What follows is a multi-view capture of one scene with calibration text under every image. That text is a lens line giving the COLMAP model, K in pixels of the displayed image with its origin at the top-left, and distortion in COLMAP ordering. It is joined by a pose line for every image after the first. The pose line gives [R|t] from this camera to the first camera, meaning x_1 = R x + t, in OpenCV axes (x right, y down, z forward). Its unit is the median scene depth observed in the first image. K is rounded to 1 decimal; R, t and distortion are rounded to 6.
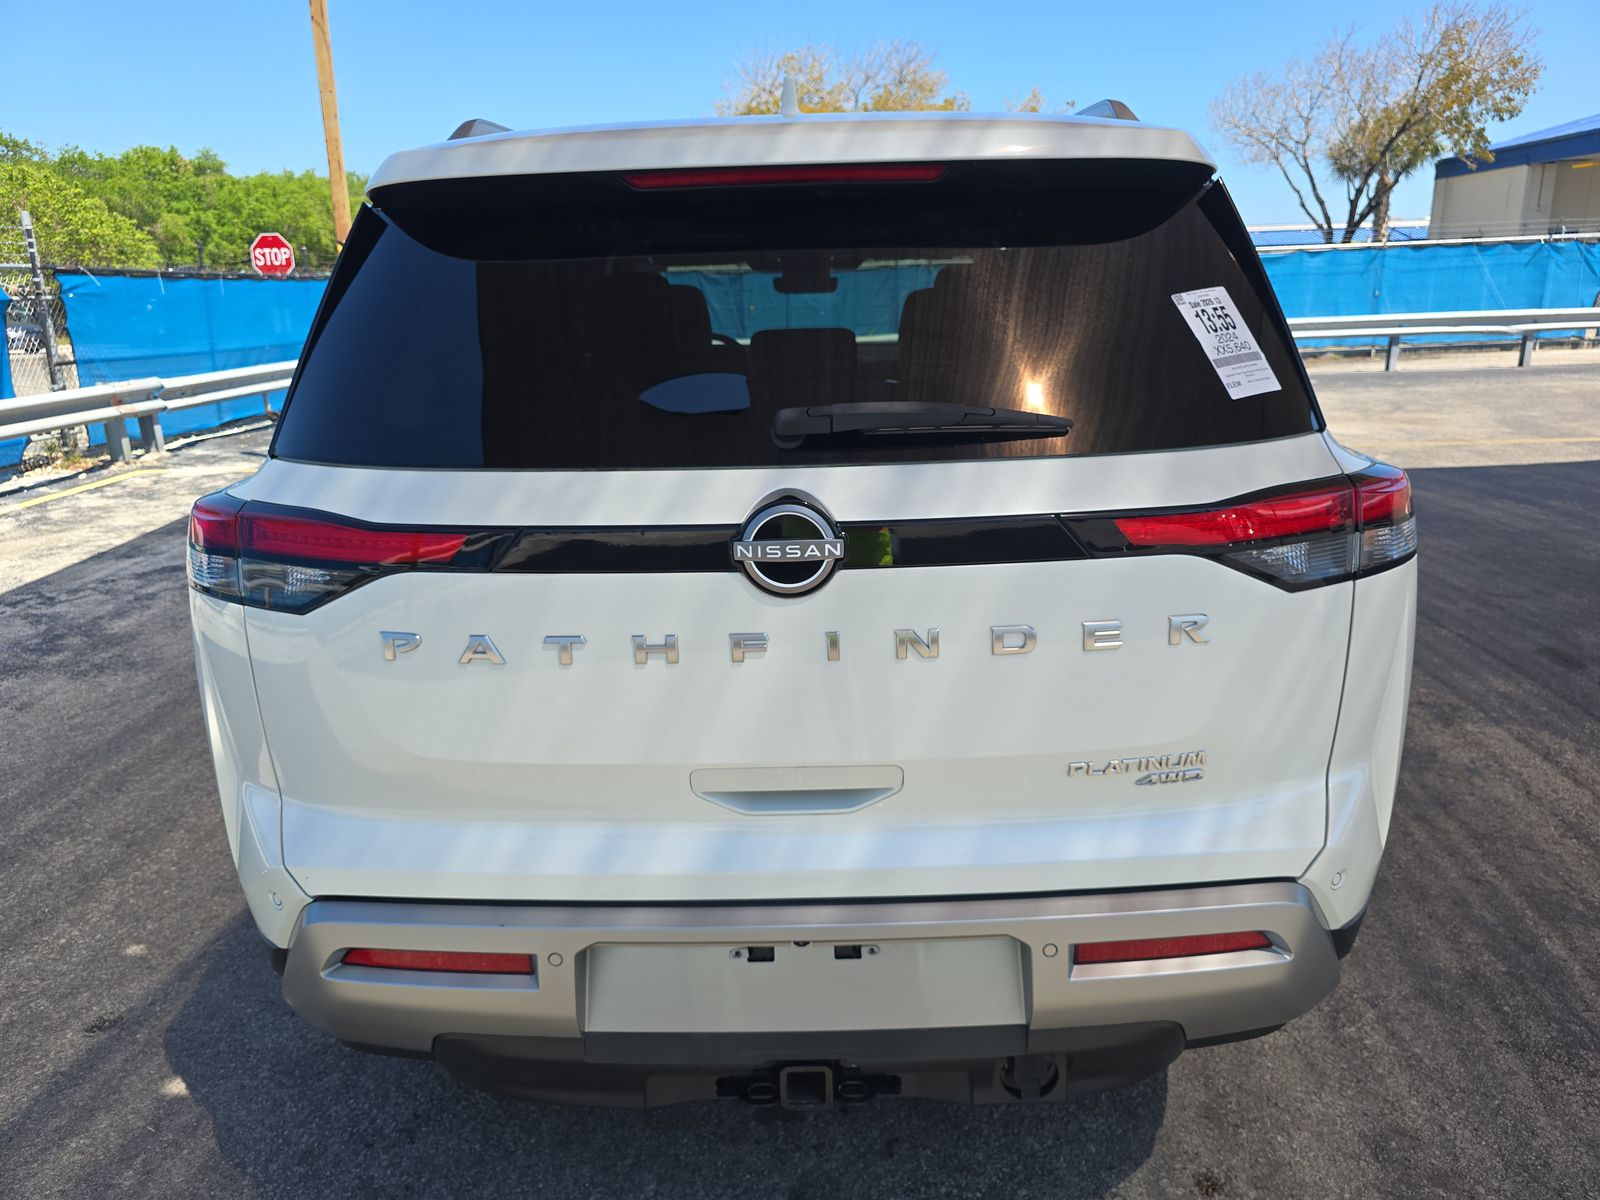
lens RADIAL K [[1119.0, 0, 799.5], [0, 1119.0, 612.0], [0, 0, 1]] dist [0.029567, -0.023964]
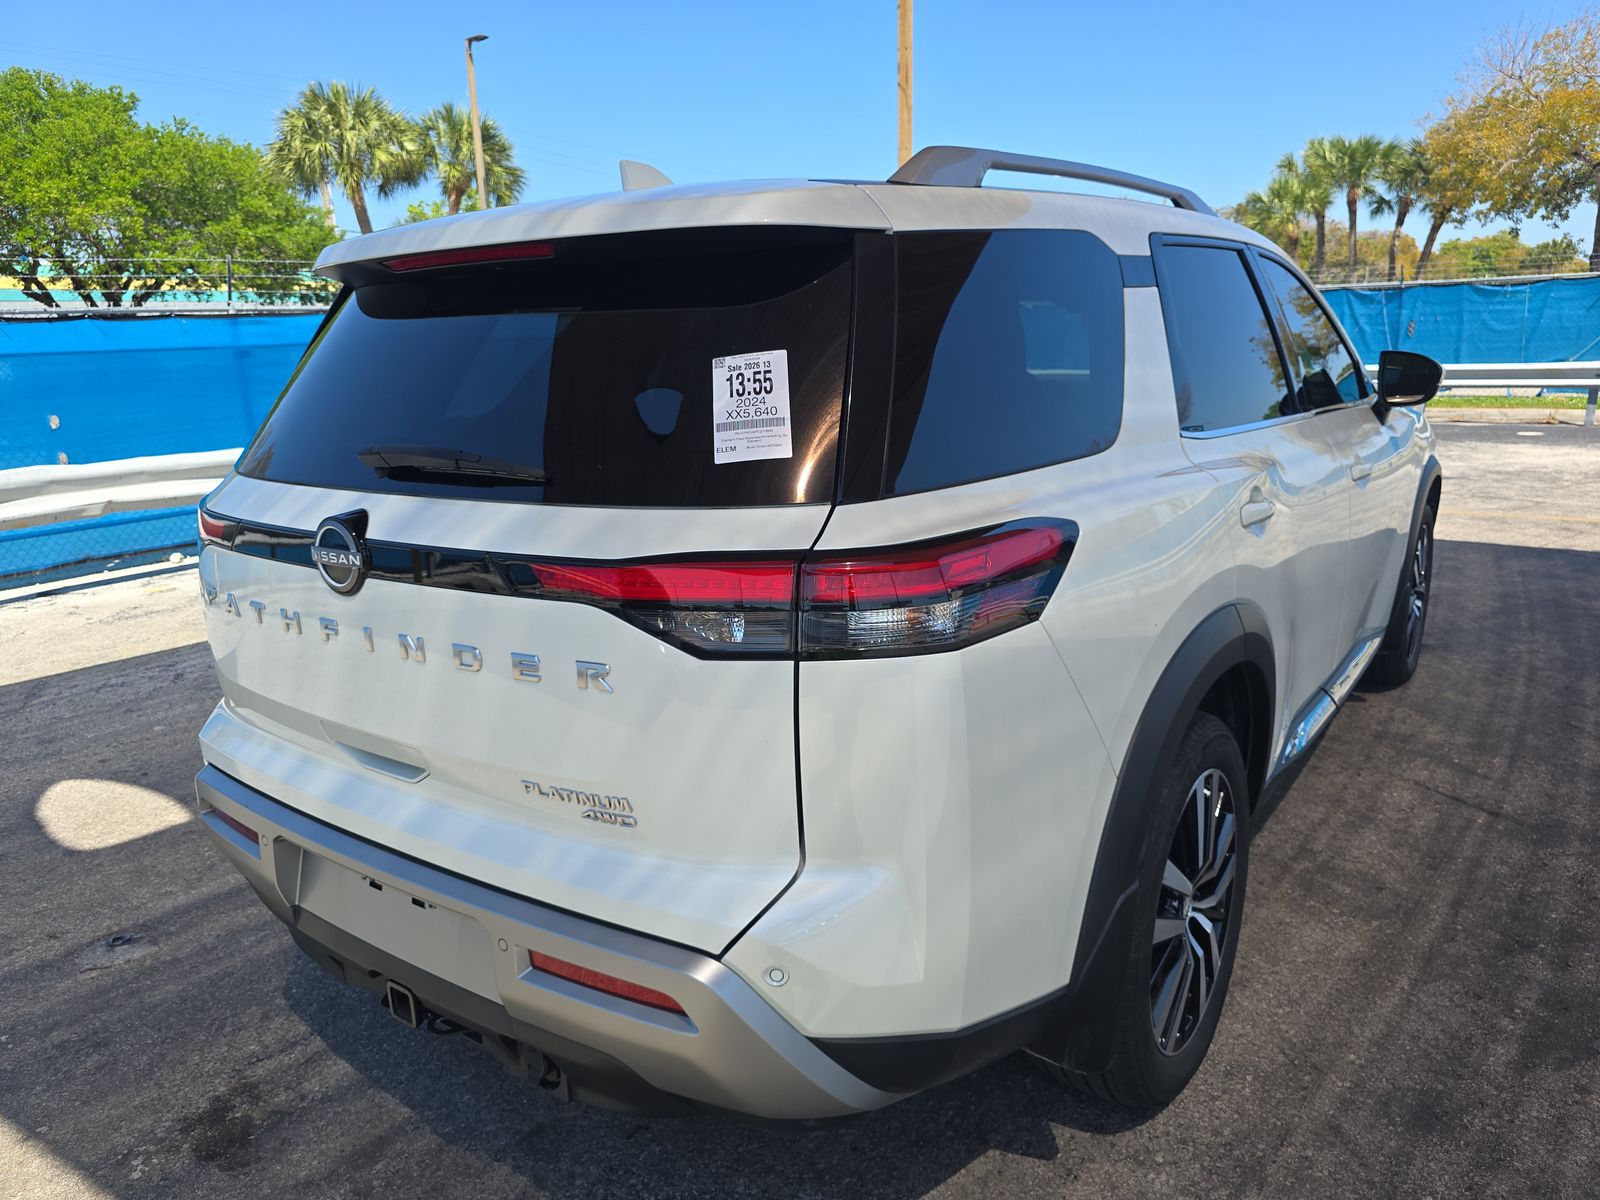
lens RADIAL K [[1119.0, 0, 805.1], [0, 1119.0, 595.0], [0, 0, 1]] dist [0.029567, -0.023964]
pose [[0.810273, 0.132741, -0.570822, 0.289037], [-0.149756, 0.988571, 0.017310, -0.028512], [0.566596, 0.071459, 0.820891, 0.064666]]
